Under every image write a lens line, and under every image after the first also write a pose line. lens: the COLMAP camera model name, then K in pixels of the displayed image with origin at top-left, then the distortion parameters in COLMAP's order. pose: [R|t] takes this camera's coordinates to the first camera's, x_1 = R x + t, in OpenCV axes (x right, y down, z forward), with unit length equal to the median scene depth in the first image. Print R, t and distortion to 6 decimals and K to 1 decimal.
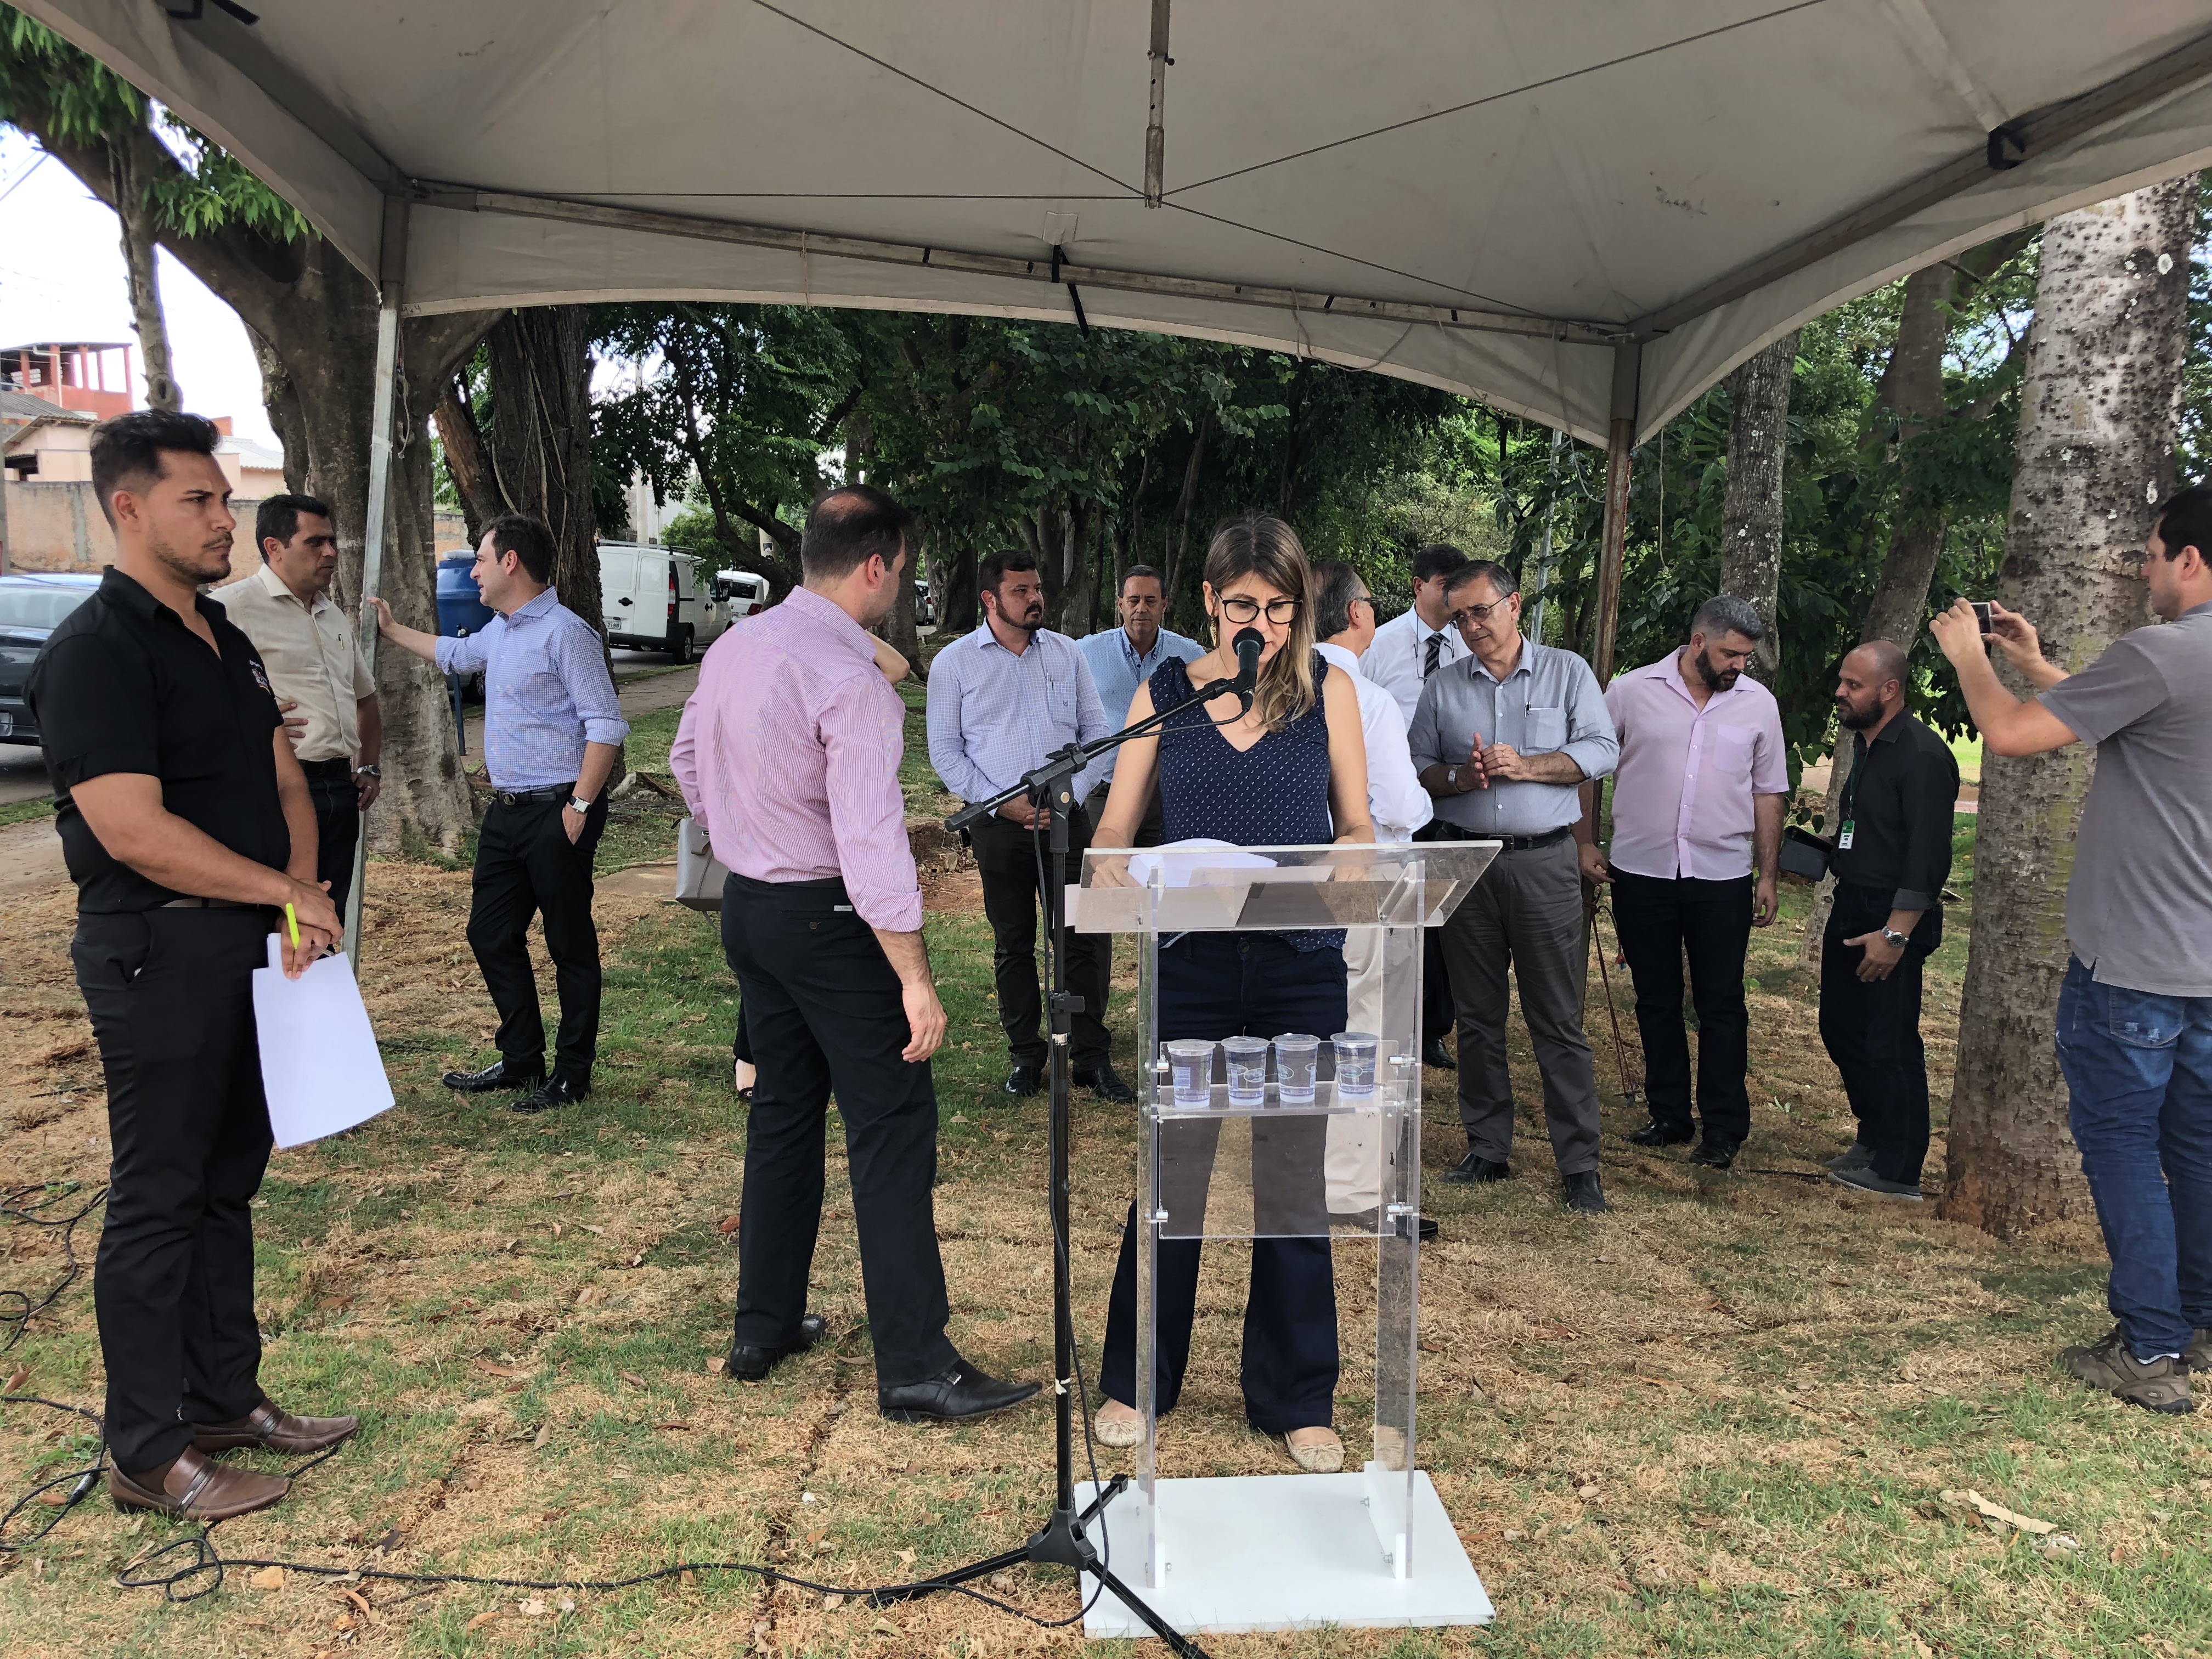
lens RADIAL K [[1818.1, 0, 1079.6], [0, 1818.1, 821.6], [0, 0, 1]] dist [0.024920, -0.024045]
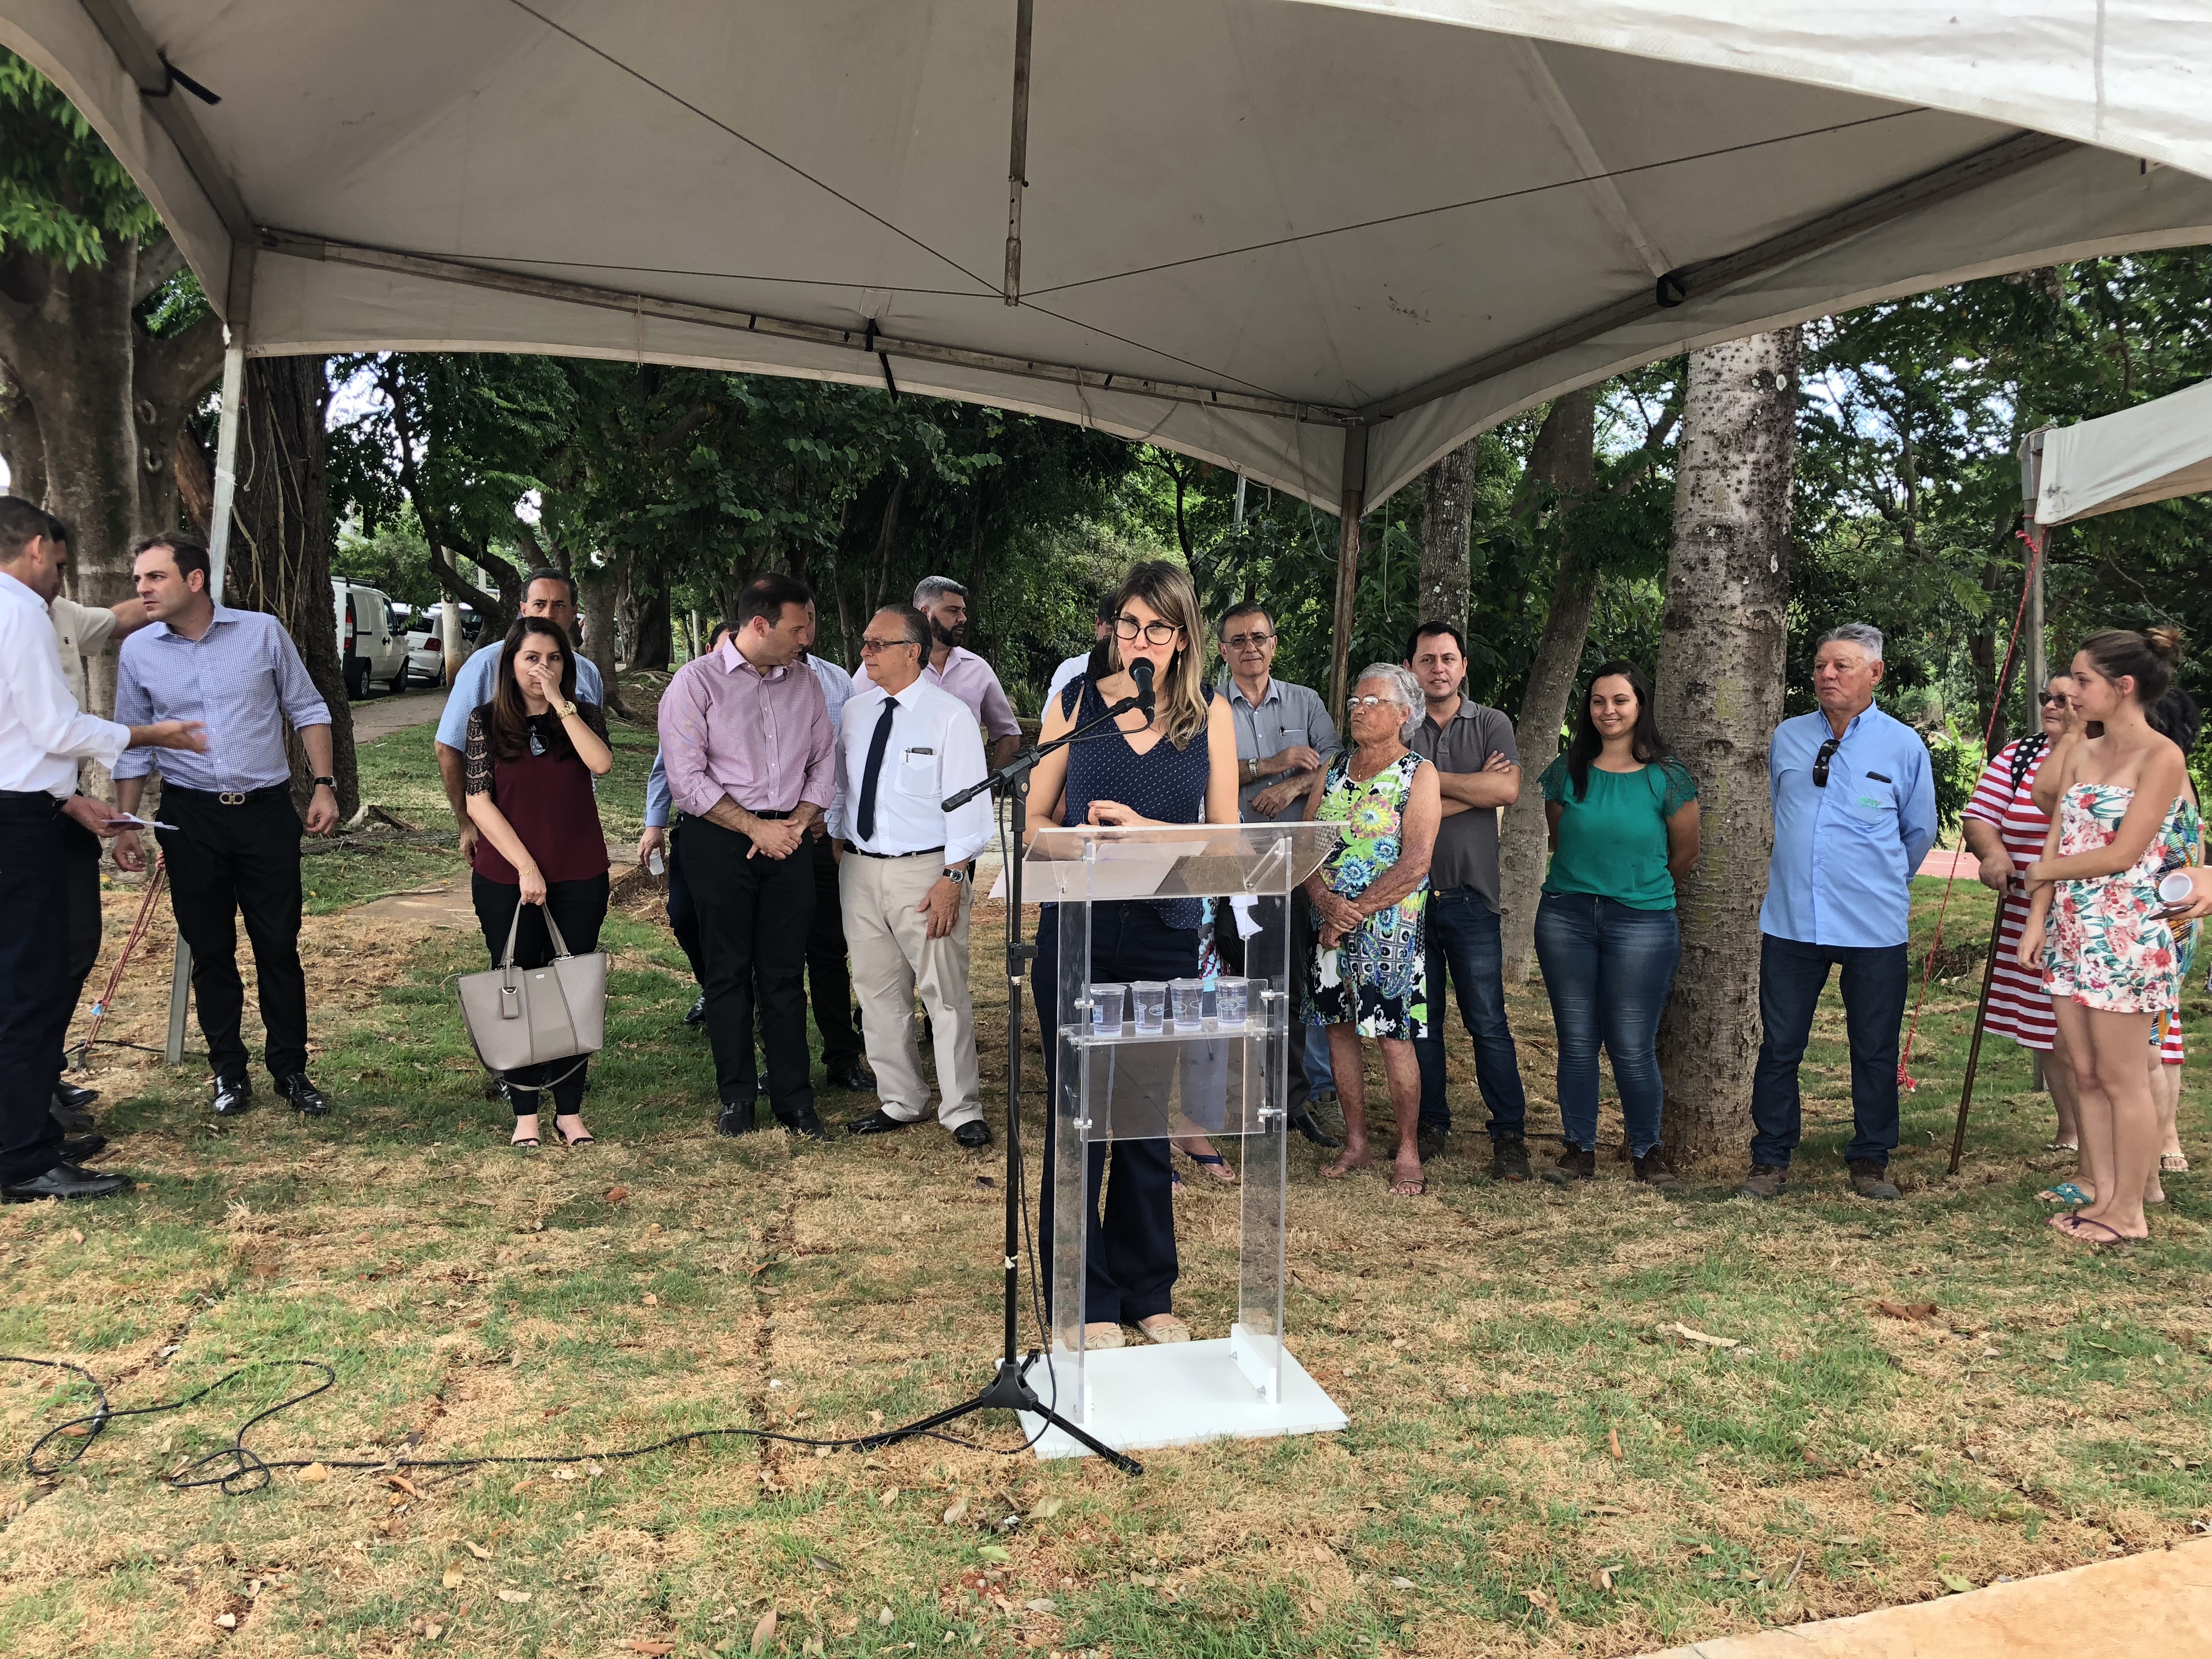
lens RADIAL K [[1818.1, 0, 1097.5], [0, 1818.1, 822.7], [0, 0, 1]] dist [0.024920, -0.024045]
pose [[0.982194, -0.003386, 0.187836, -0.101686], [0.007785, 0.999712, -0.022684, 0.021258], [-0.187706, 0.023742, 0.981938, -0.131310]]
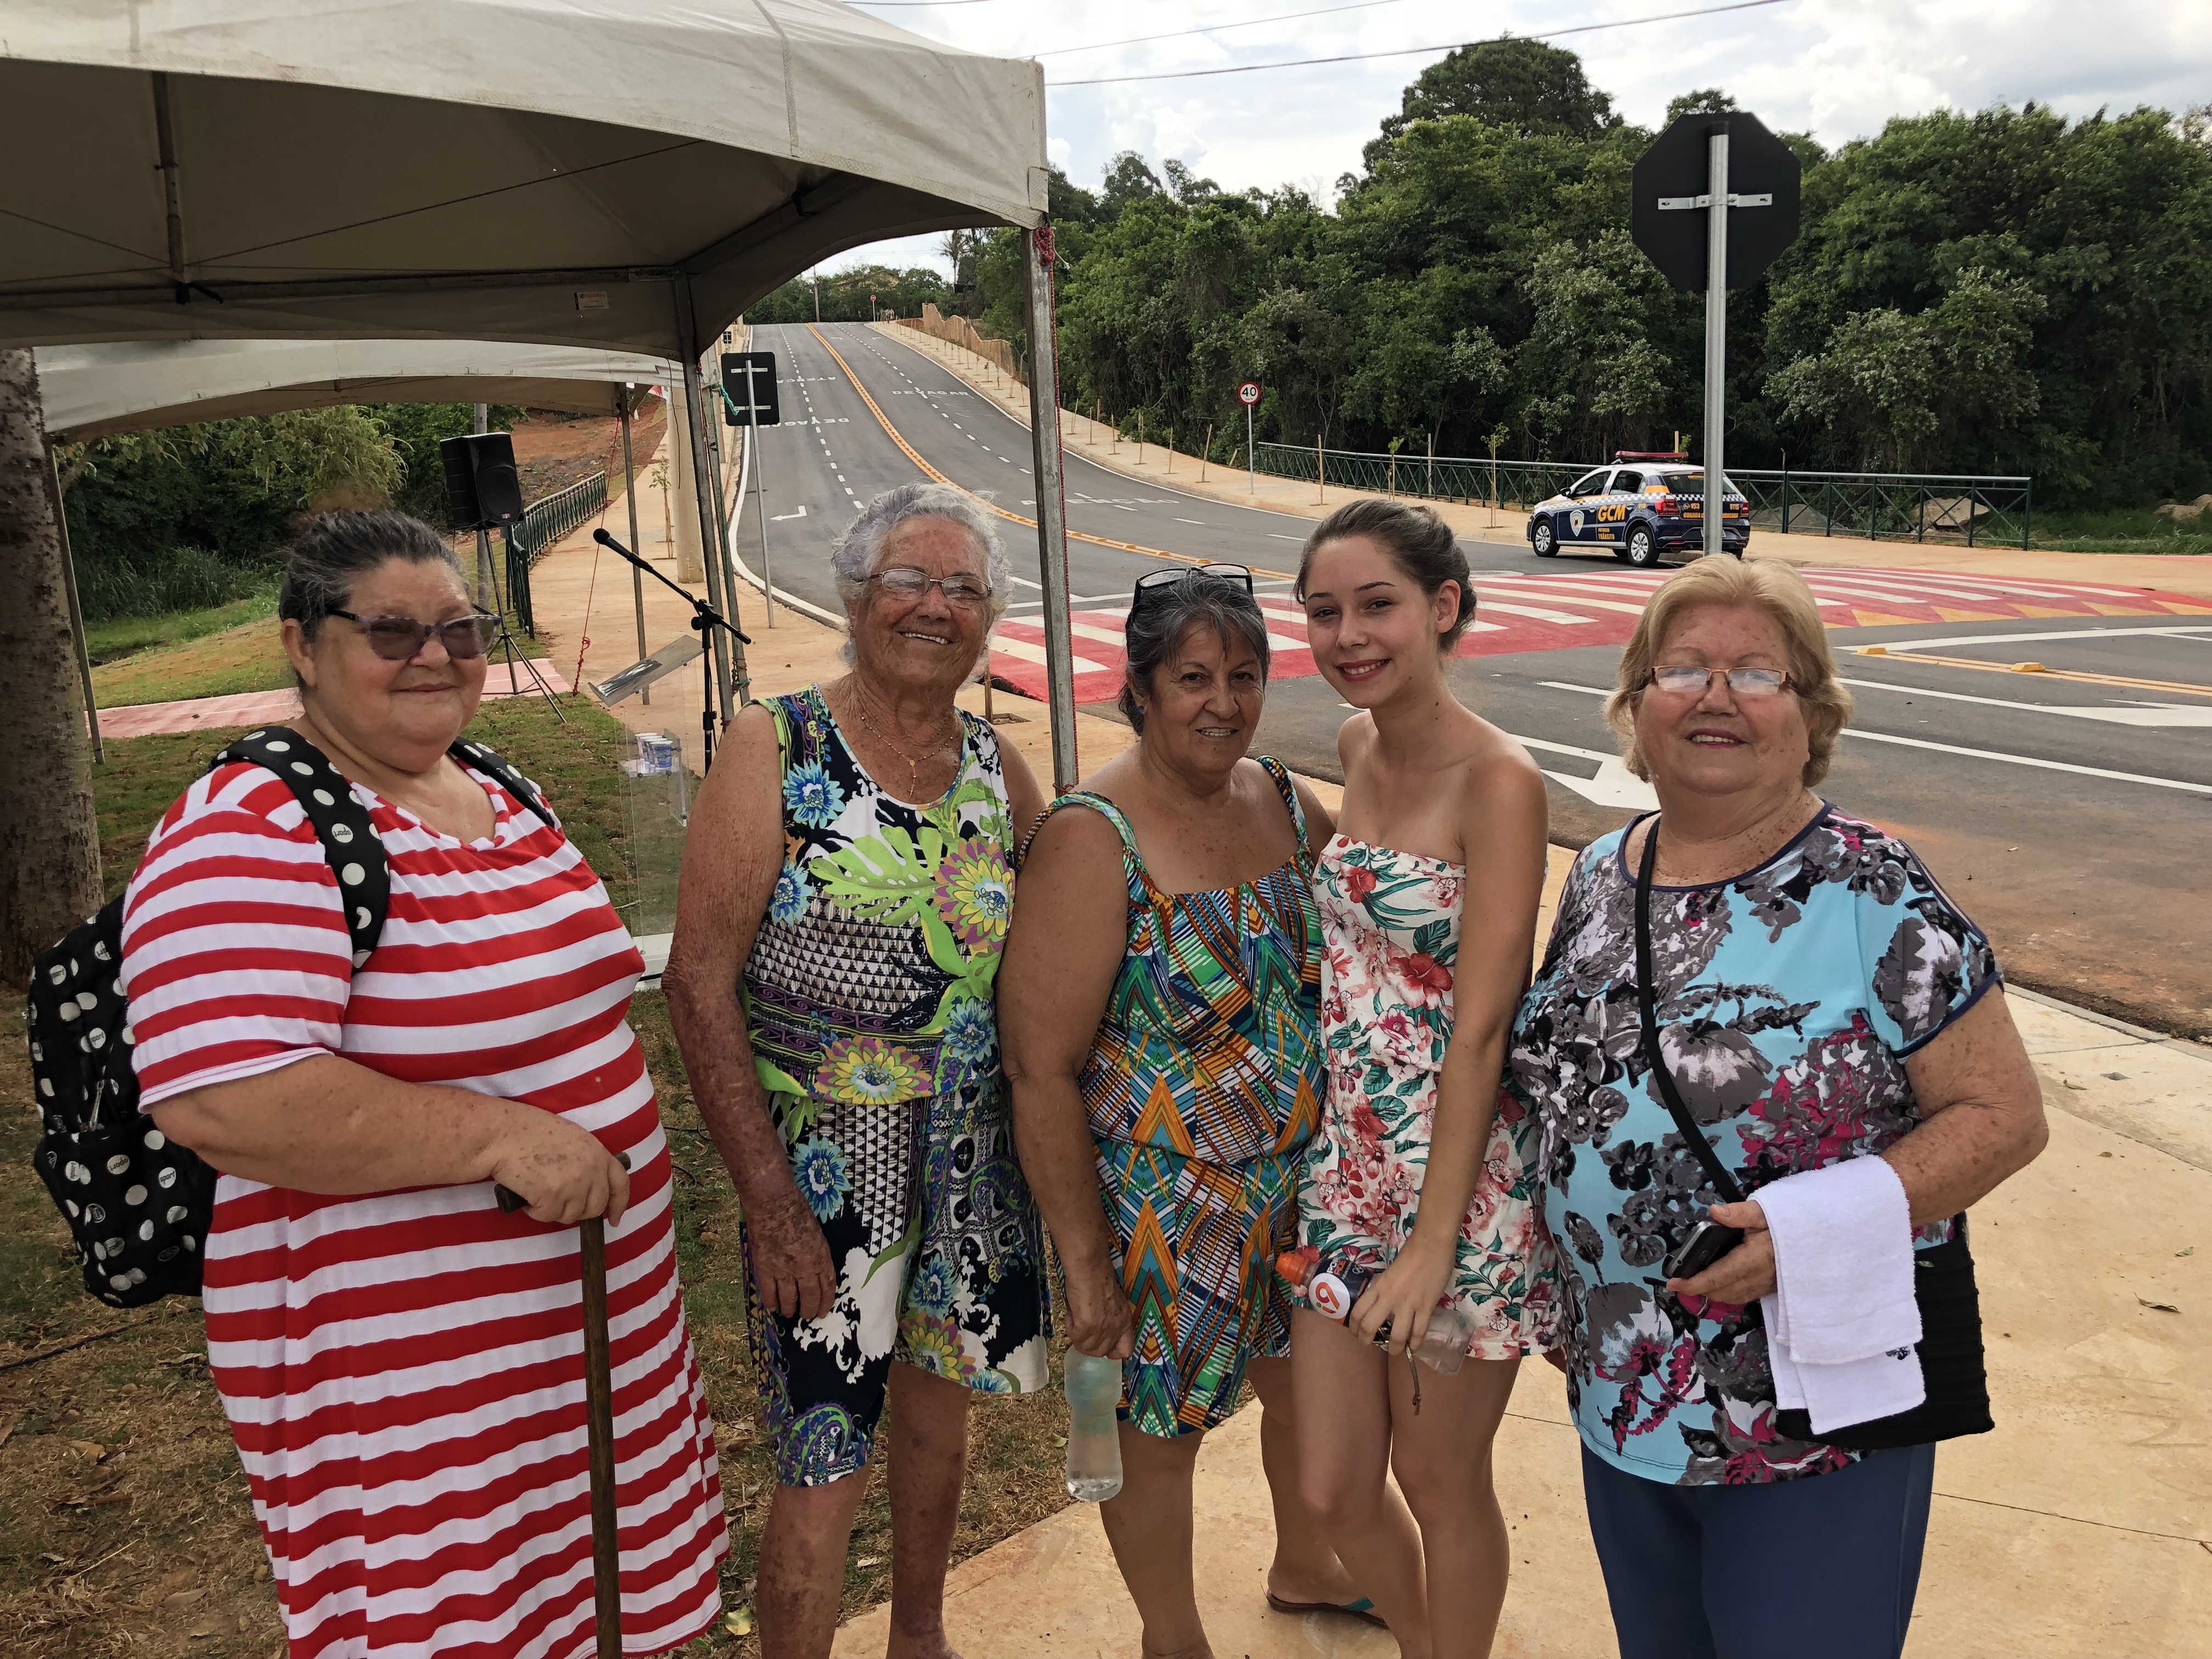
lens RADIAL K [[1818.1, 0, 1101.1], [0, 1818.1, 804.2], [0, 0, 1]] dist [0.024920, -0.024045]
pose [[-0.301705, -0.133818, 0.943963, -1.233909], [0.150498, 0.971003, 0.185752, -0.072435], [-0.941448, 0.198107, -0.272817, 0.628696]]
